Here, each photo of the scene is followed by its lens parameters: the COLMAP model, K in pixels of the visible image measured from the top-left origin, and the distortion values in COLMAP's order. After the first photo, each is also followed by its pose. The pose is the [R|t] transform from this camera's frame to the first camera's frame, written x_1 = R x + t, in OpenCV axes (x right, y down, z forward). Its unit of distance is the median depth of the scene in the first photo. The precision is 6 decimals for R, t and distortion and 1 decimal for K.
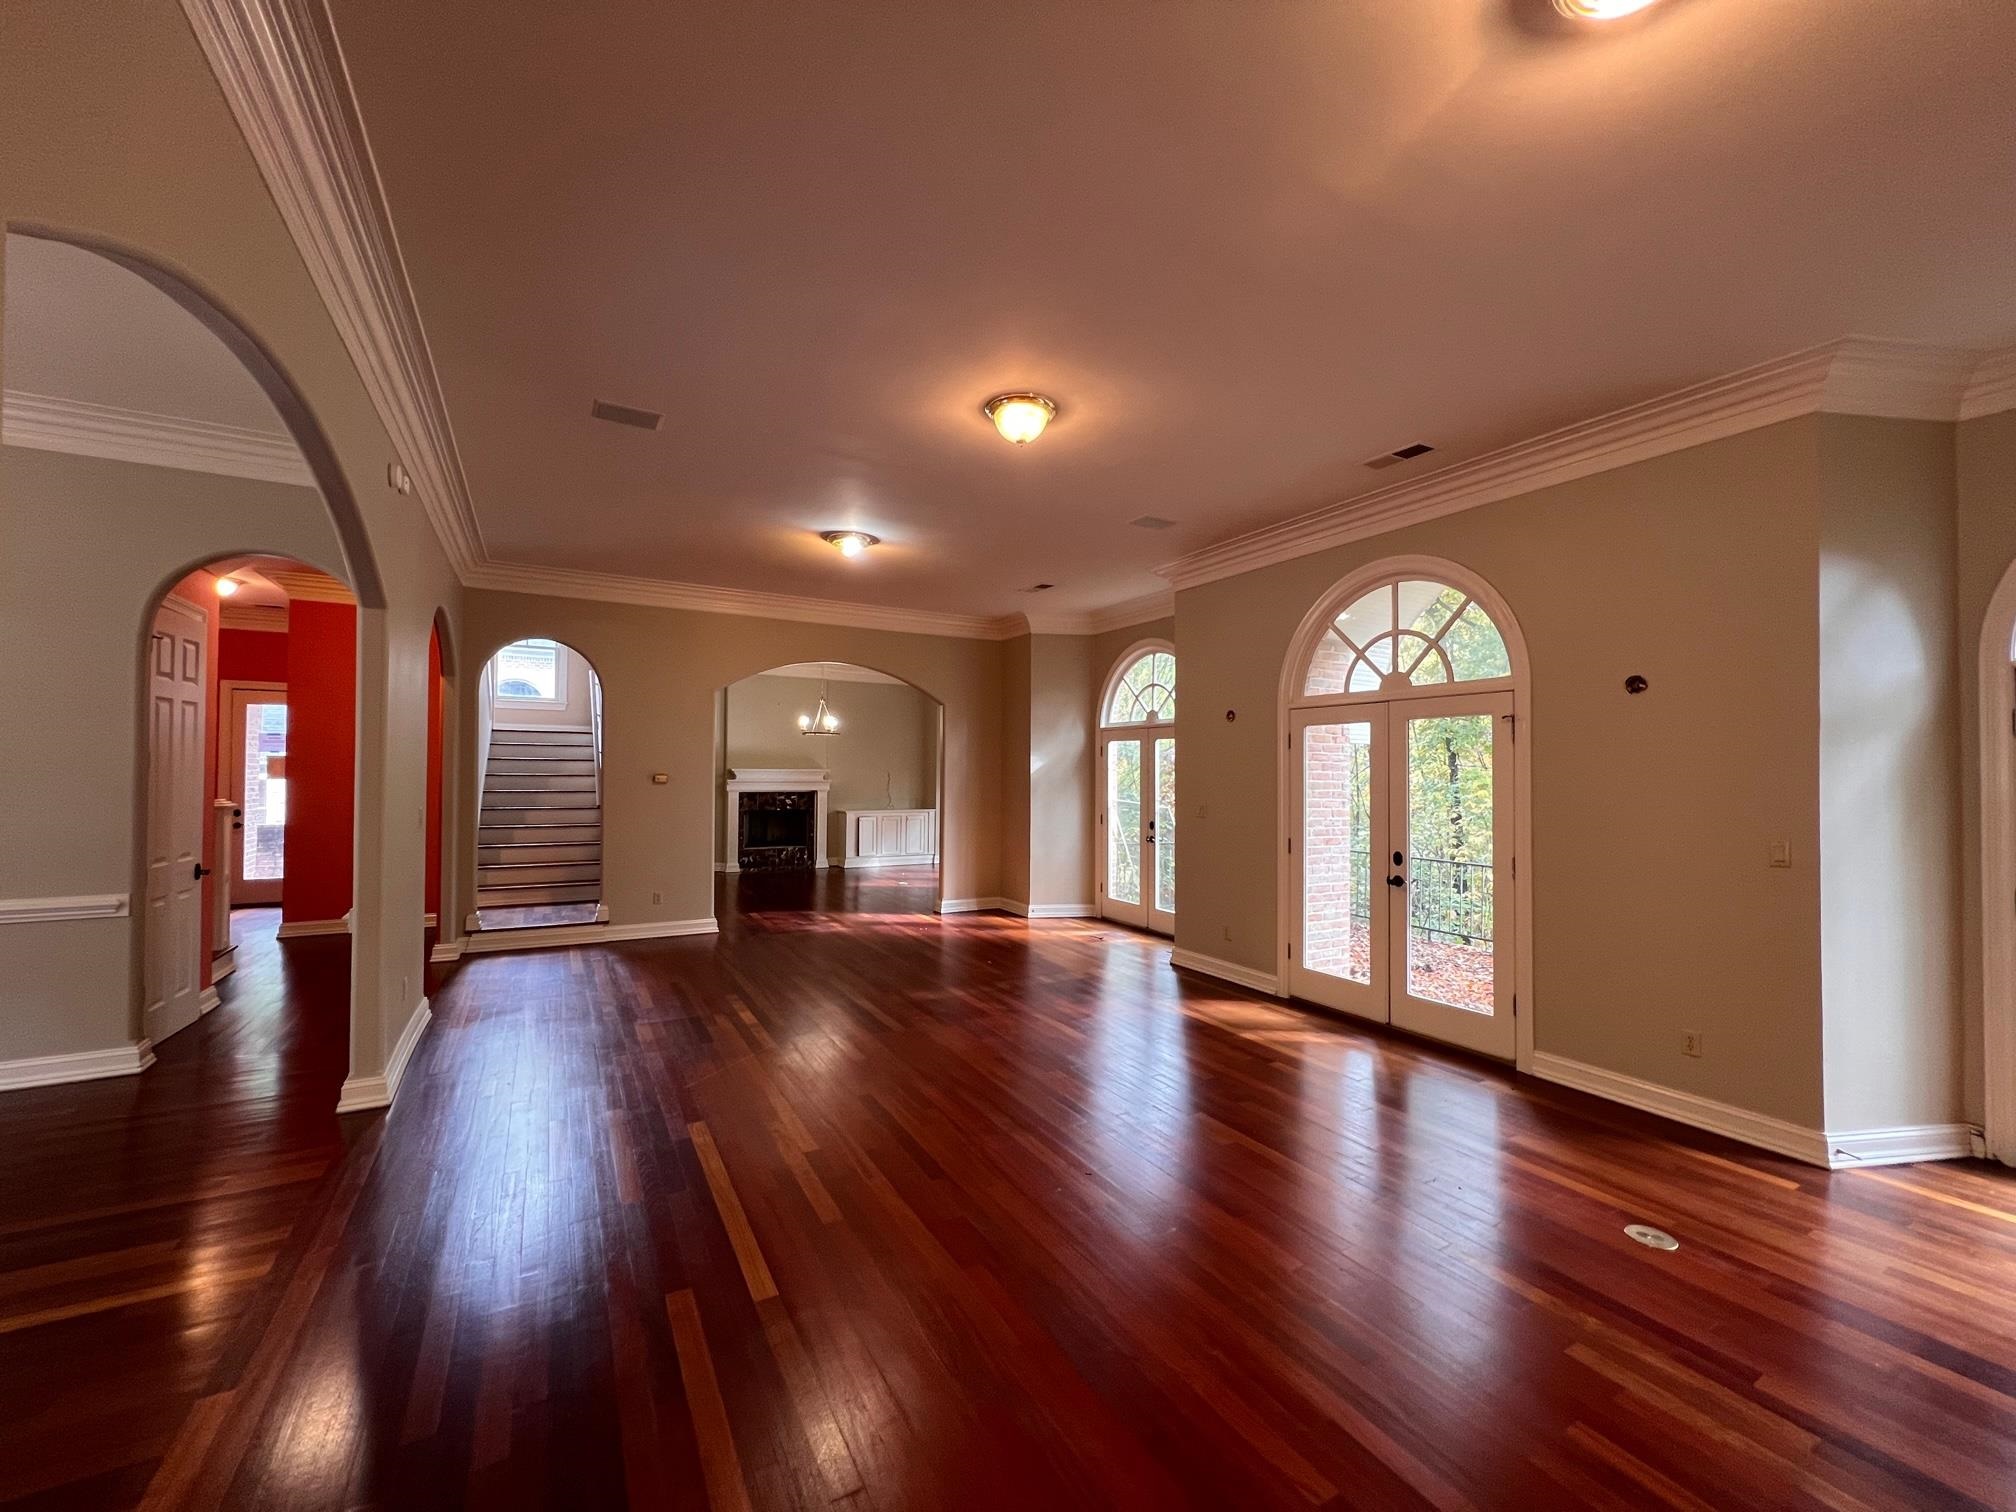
lens RADIAL K [[810.9, 0, 998.2], [0, 810.9, 762.1], [0, 0, 1]] dist [-0.000378, 0.000028]
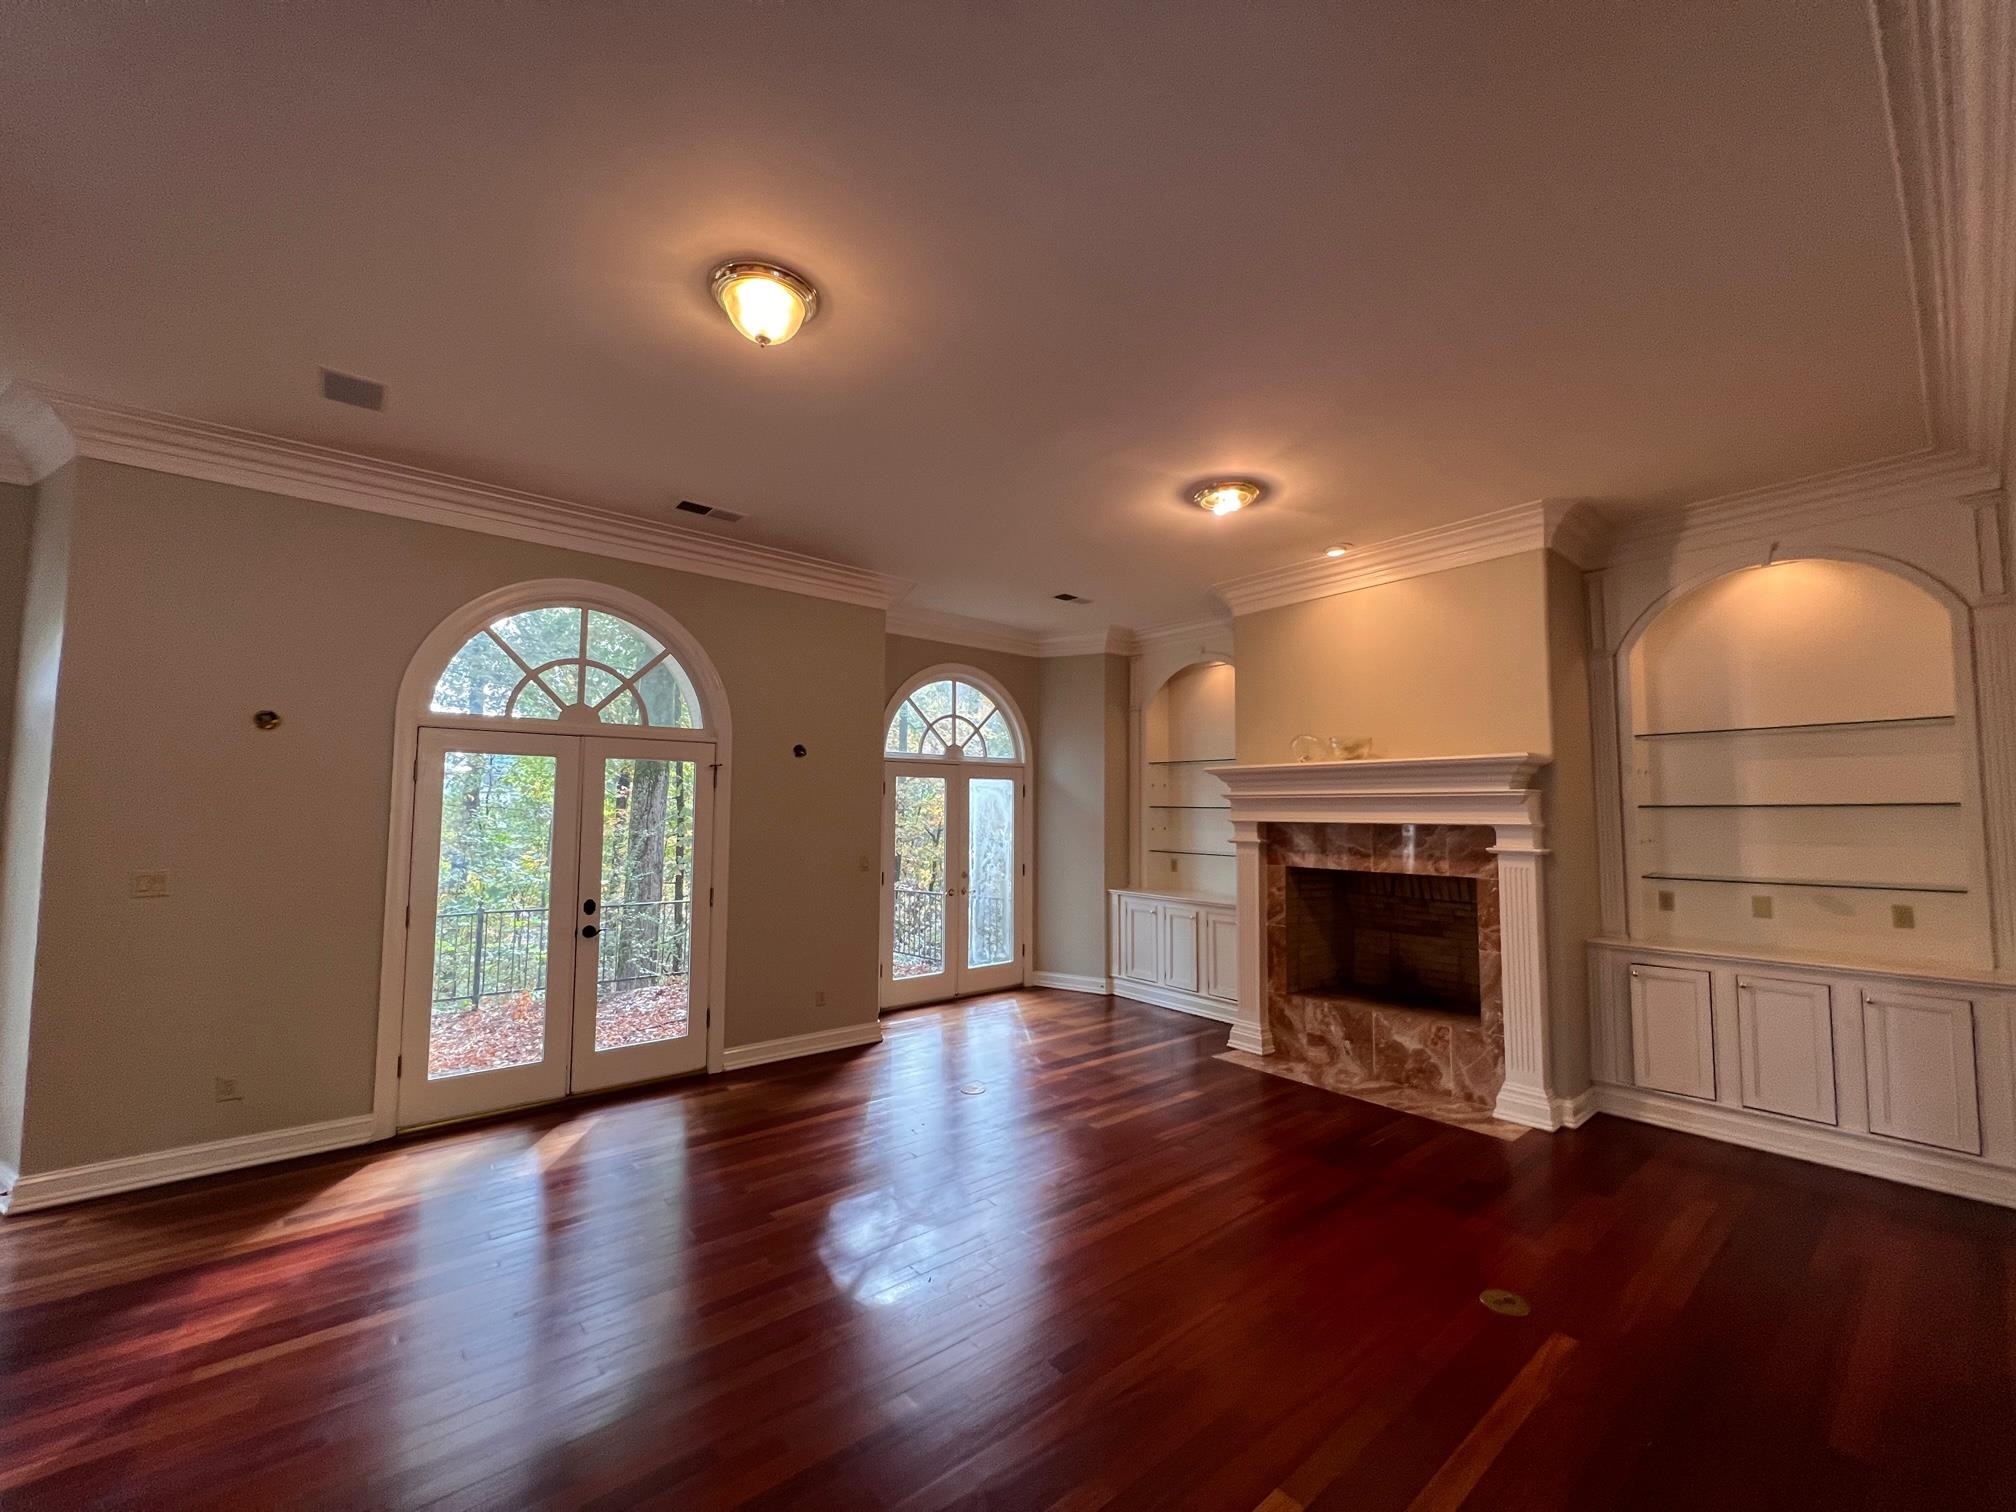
lens RADIAL K [[806.8, 0, 1008.7], [0, 806.8, 759.1], [0, 0, 1]] dist [0.002069, 0.000017]
pose [[-0.187450, 0.054356, 0.980769, -0.514647], [-0.024003, 0.997916, -0.059894, -0.005938], [-0.981981, -0.034768, -0.185755, 0.713363]]
